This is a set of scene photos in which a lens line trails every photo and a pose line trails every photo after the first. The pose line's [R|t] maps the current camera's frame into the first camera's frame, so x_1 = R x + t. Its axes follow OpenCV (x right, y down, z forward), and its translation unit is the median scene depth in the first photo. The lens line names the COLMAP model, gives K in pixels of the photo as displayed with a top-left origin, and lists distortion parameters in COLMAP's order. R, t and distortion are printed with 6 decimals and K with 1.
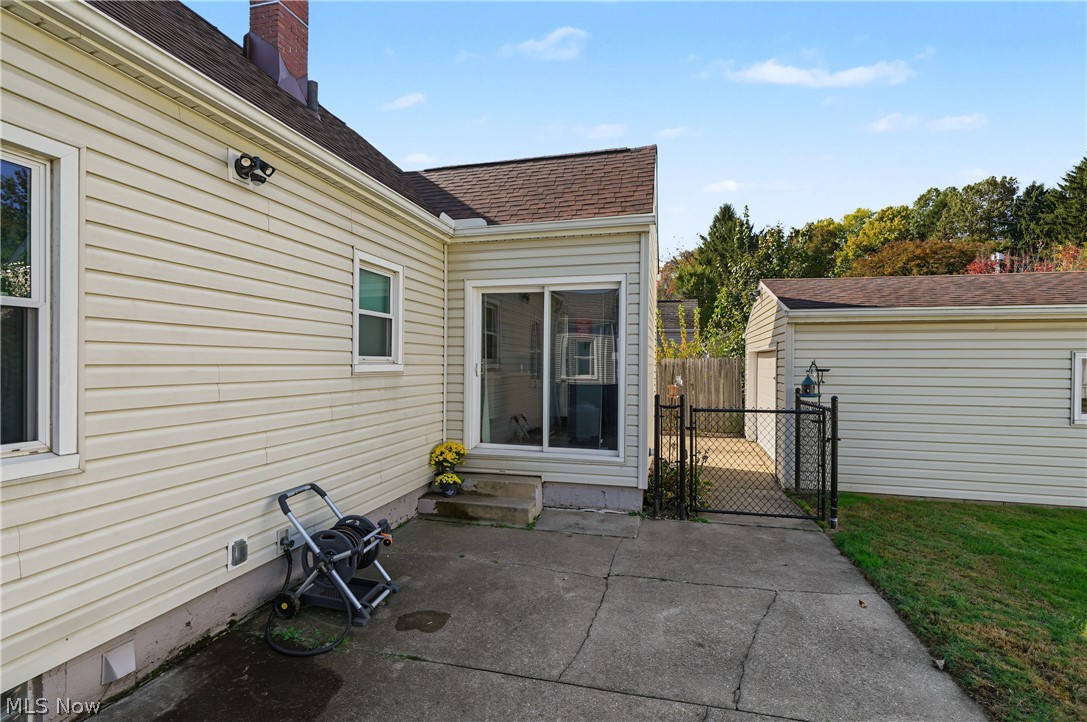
lens RADIAL K [[496.8, 0, 539.1], [0, 496.8, 364.3], [0, 0, 1]] dist [-0.012970, 0.002937]
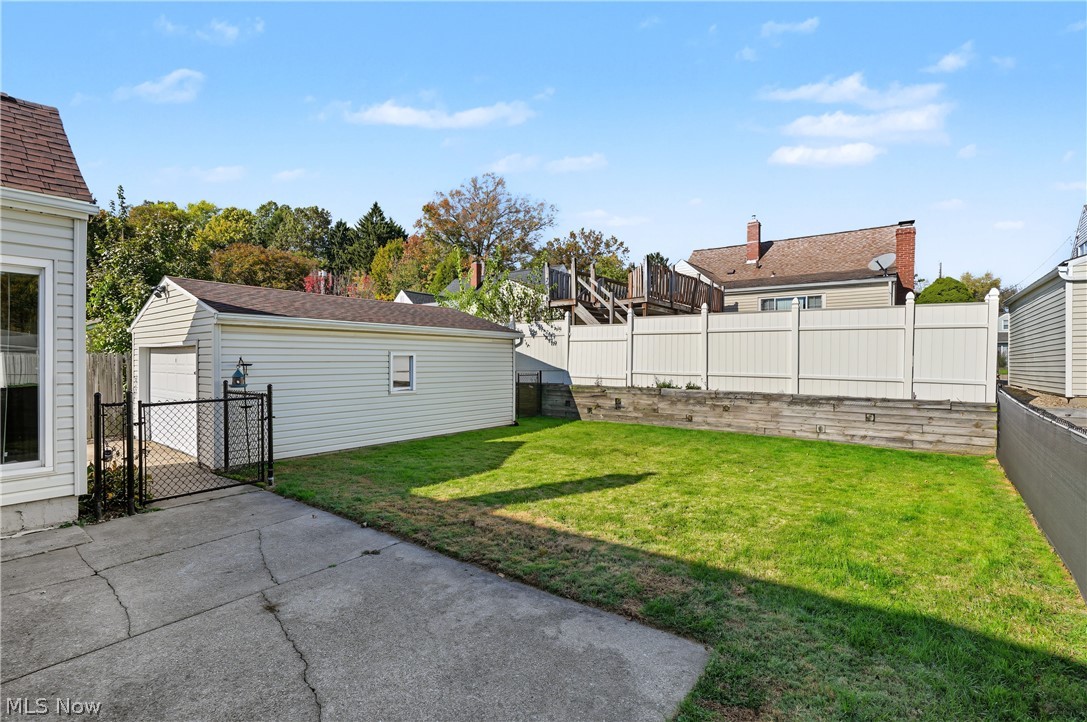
lens RADIAL K [[496.8, 0, 542.4], [0, 496.8, 357.0], [0, 0, 1]] dist [-0.012970, 0.002937]
pose [[0.386019, -0.001078, 0.922490, -0.262043], [0.004687, 0.999989, -0.000793, -0.002813], [-0.922479, 0.004629, 0.386019, -0.134157]]
